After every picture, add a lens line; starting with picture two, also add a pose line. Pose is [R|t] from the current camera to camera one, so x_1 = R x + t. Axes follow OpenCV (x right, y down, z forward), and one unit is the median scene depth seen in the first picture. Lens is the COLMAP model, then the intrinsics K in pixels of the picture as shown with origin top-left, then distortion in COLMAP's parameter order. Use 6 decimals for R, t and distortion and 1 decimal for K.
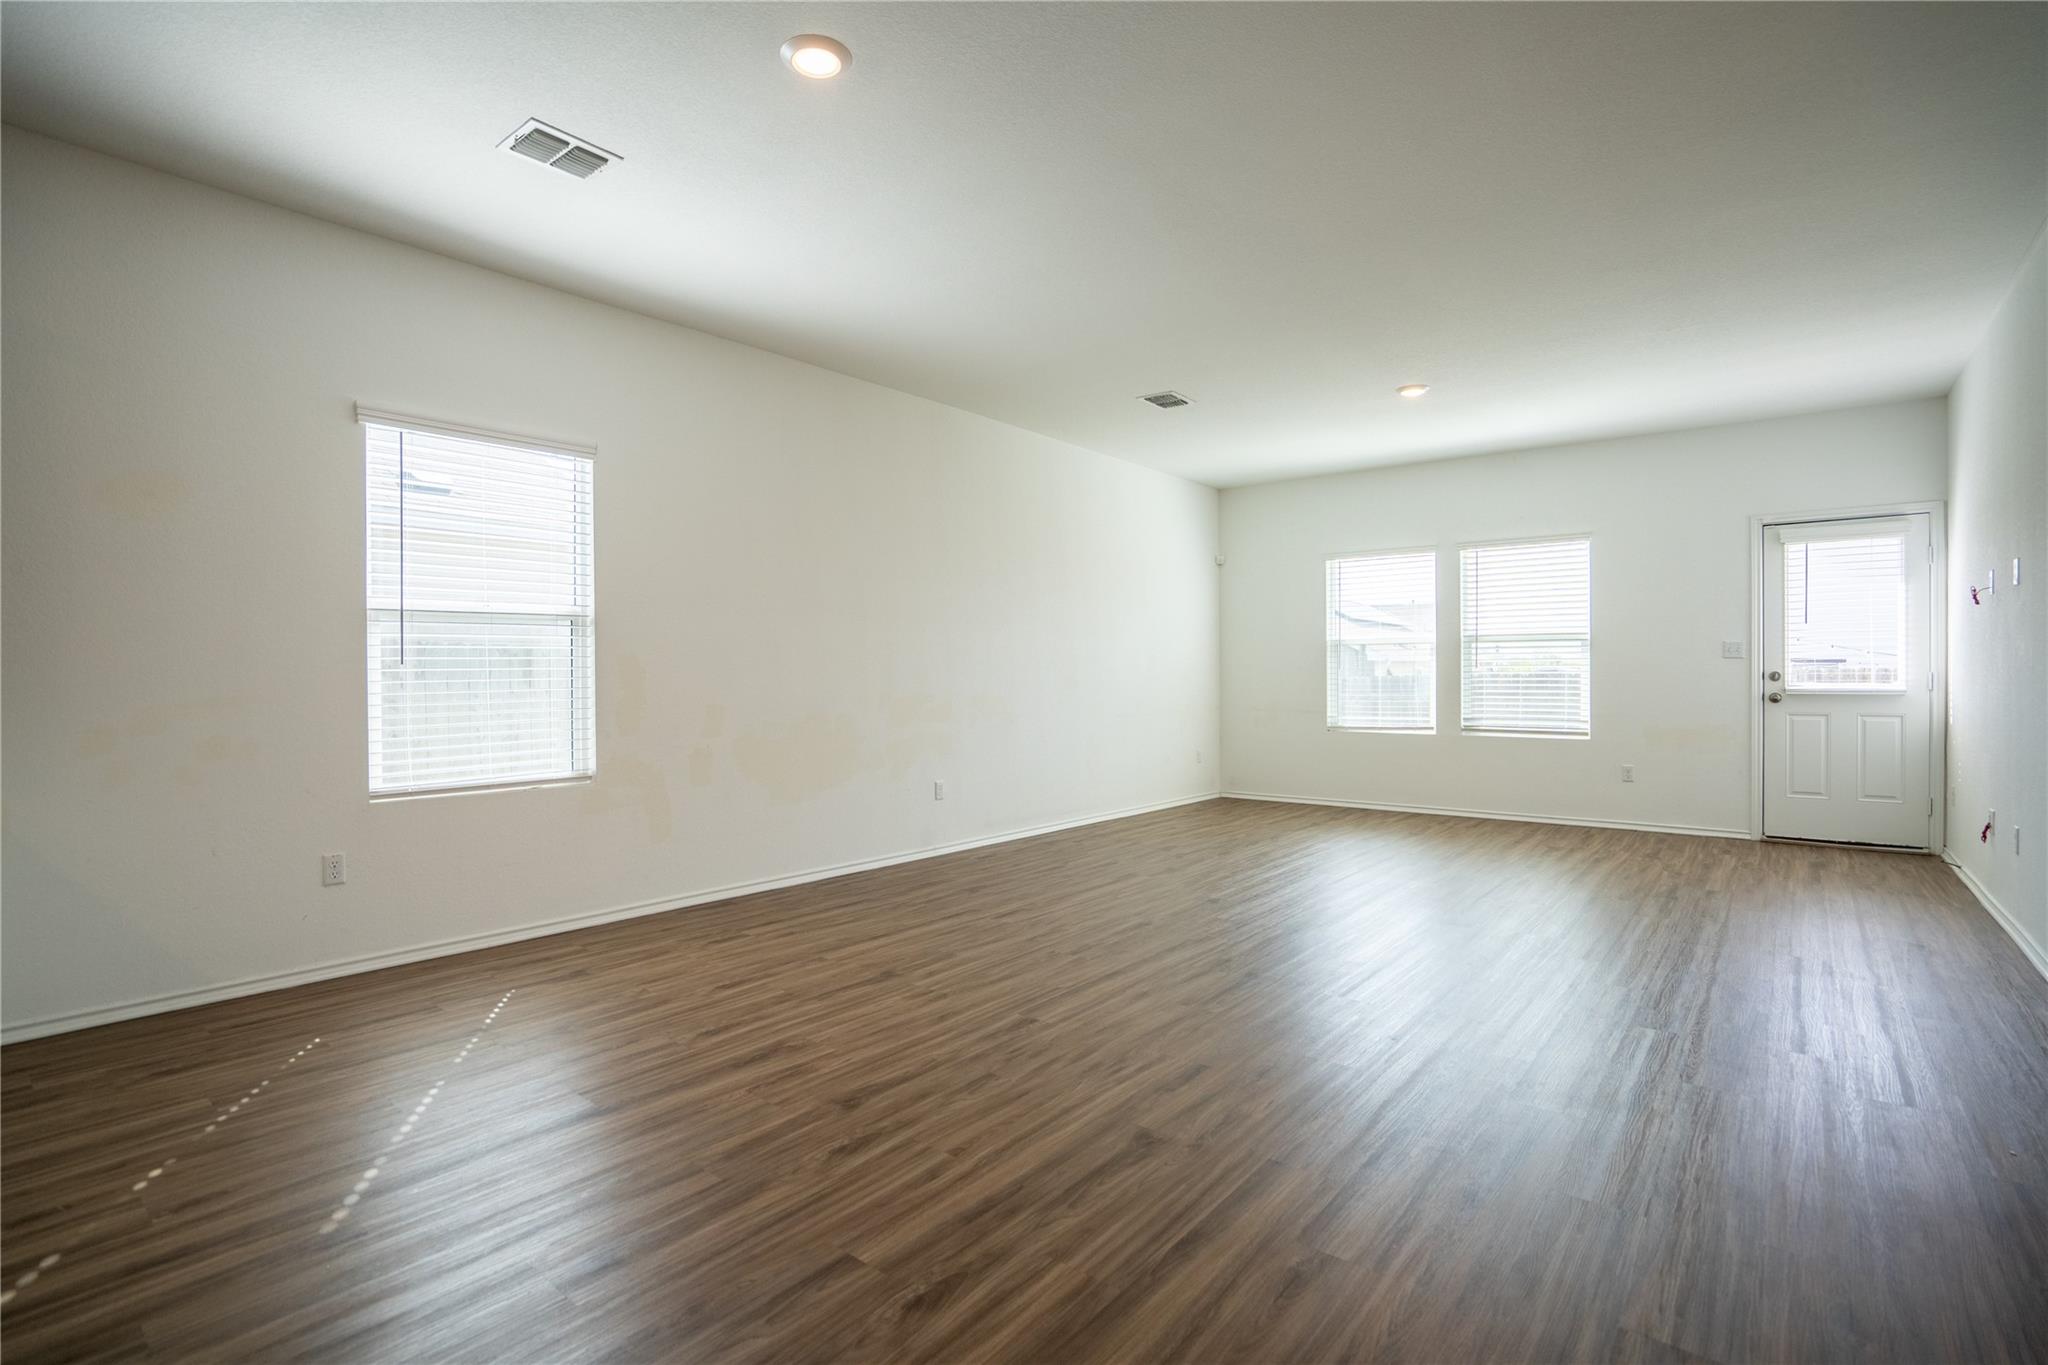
lens RADIAL K [[970.6, 0, 1024.0], [0, 970.6, 682.5], [0, 0, 1]] dist [-0.043597, 0.016583]
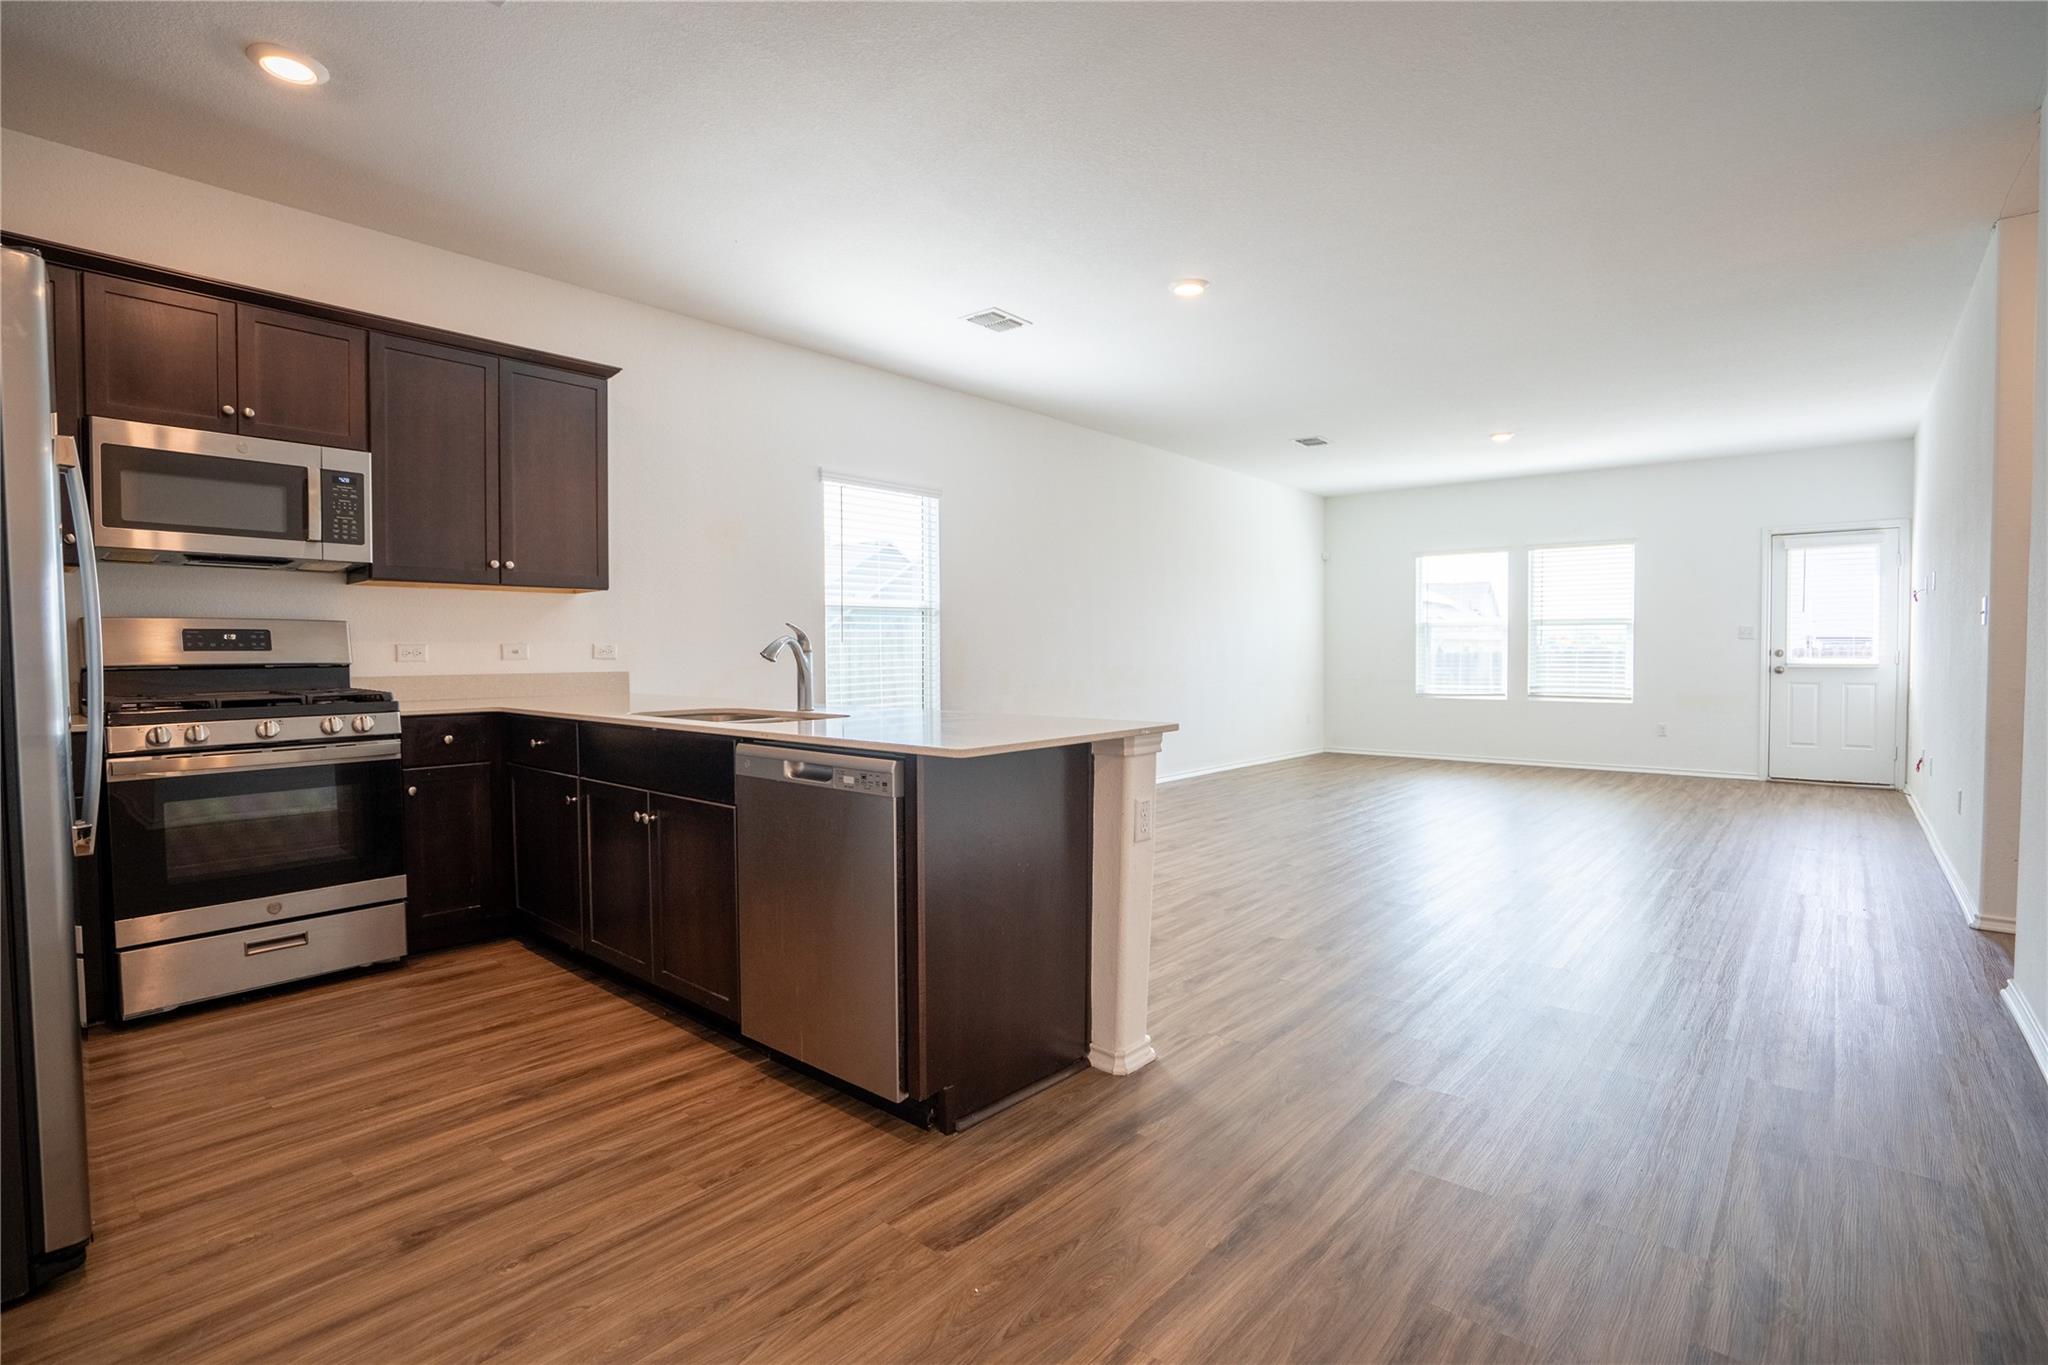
lens RADIAL K [[970.5, 0, 1048.2], [0, 970.5, 676.0], [0, 0, 1]] dist [-0.038868, 0.015254]
pose [[0.999939, 0.002455, -0.010726, -0.185537], [-0.002257, 0.999828, 0.018417, 0.002822], [0.010770, -0.018392, 0.999773, -0.302968]]
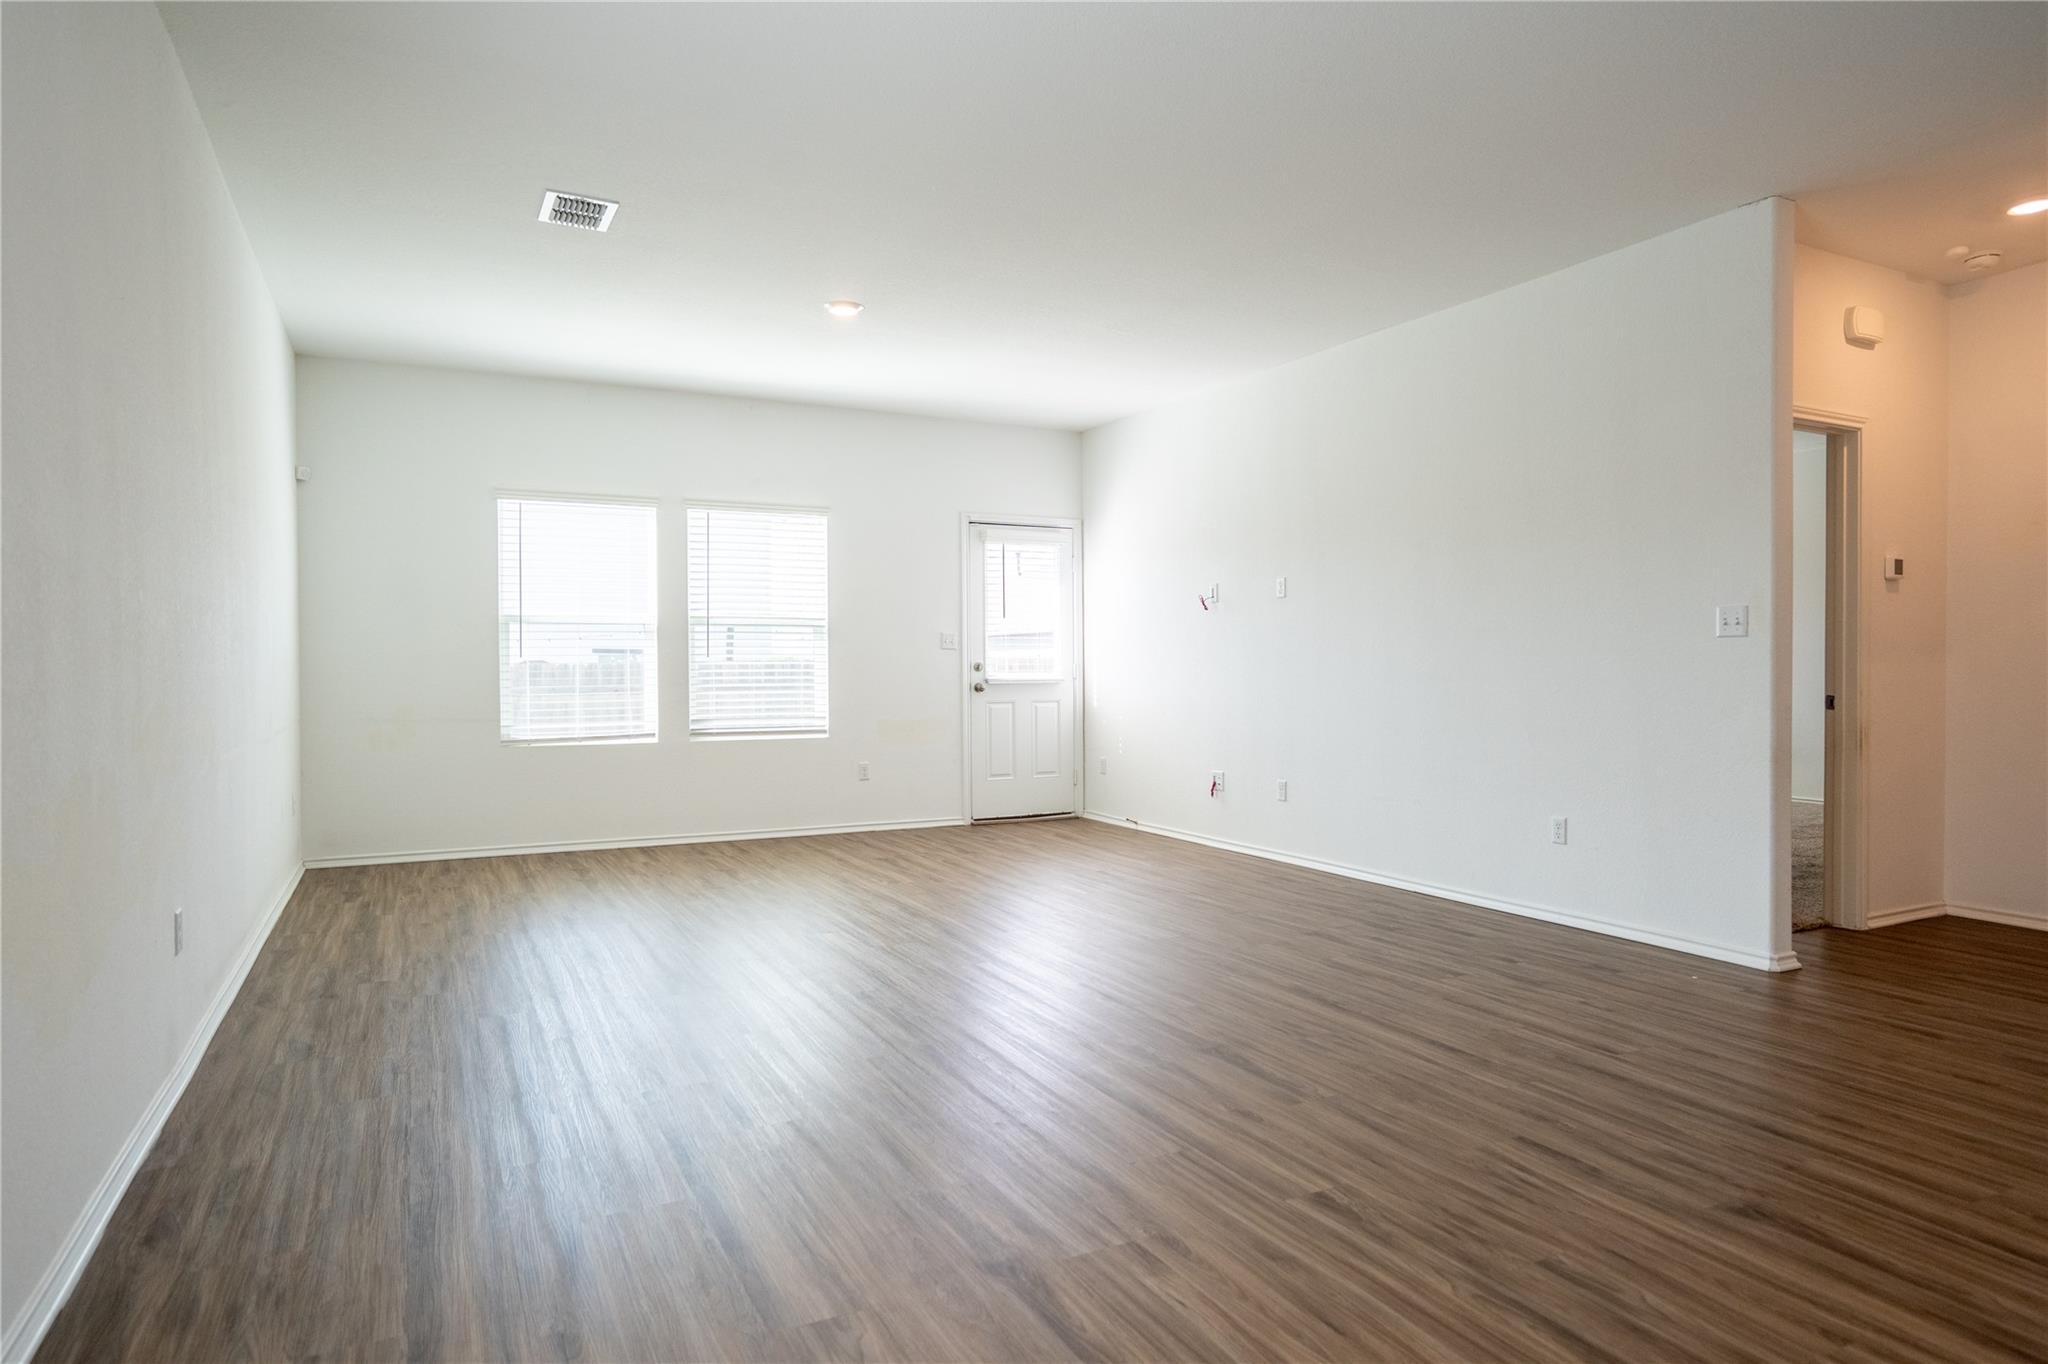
lens RADIAL K [[1174.7, 0, 1024.0], [0, 1174.7, 682.0], [0, 0, 1]] dist [-0.050576, 0.031663]
pose [[0.414520, -0.010440, 0.909980, -0.381144], [0.008271, 0.999936, 0.007705, 0.000627], [-0.910002, 0.004333, 0.414580, 0.424006]]
